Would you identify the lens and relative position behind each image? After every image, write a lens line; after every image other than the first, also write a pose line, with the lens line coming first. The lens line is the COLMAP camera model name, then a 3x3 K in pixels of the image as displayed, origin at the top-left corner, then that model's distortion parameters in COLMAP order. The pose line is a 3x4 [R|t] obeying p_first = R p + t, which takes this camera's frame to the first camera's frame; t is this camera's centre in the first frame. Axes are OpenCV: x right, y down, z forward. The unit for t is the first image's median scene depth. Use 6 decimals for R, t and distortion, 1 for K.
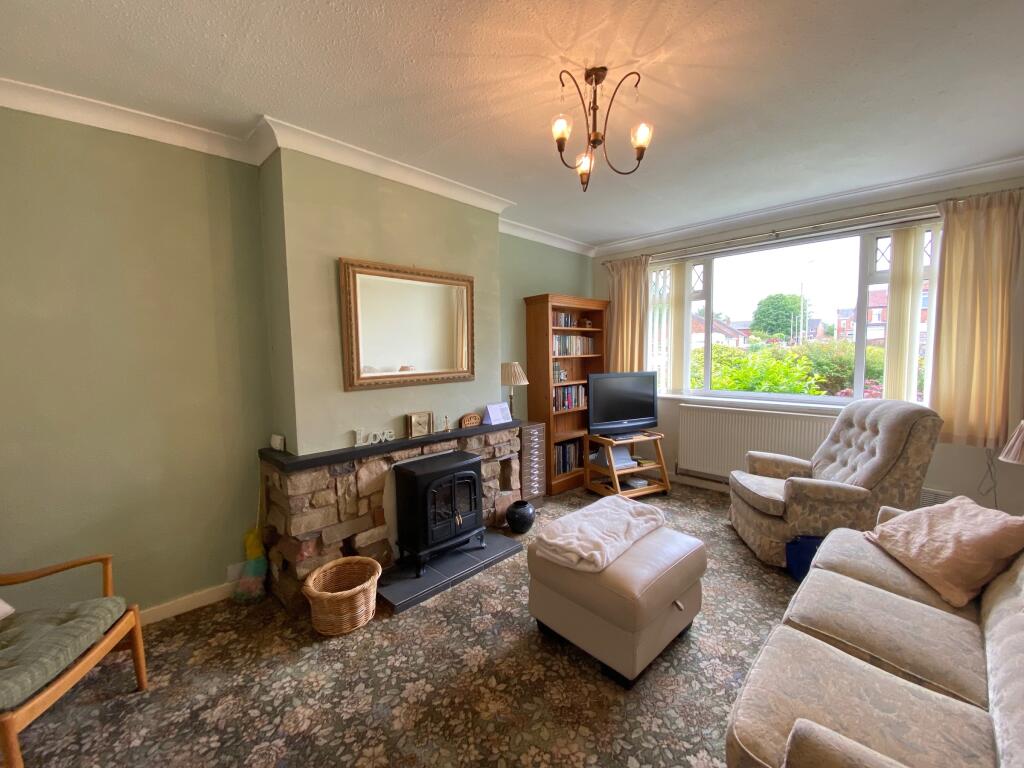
lens RADIAL K [[411.6, 0, 513.1], [0, 411.6, 381.6], [0, 0, 1]] dist [0.035662, -0.029187]
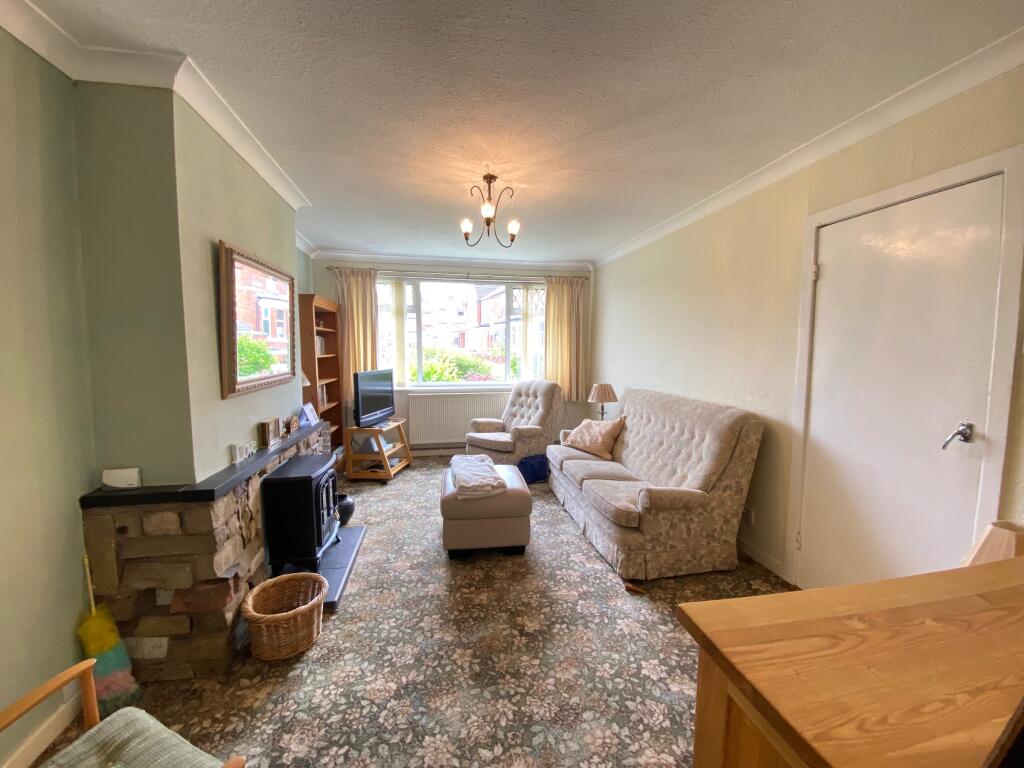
lens RADIAL K [[411.6, 0, 513.1], [0, 411.6, 381.6], [0, 0, 1]] dist [0.035662, -0.029187]
pose [[0.562500, -0.052436, 0.825133, -0.684673], [0.052368, 0.998243, 0.027738, -0.003879], [-0.825137, 0.027608, 0.564258, 0.040858]]
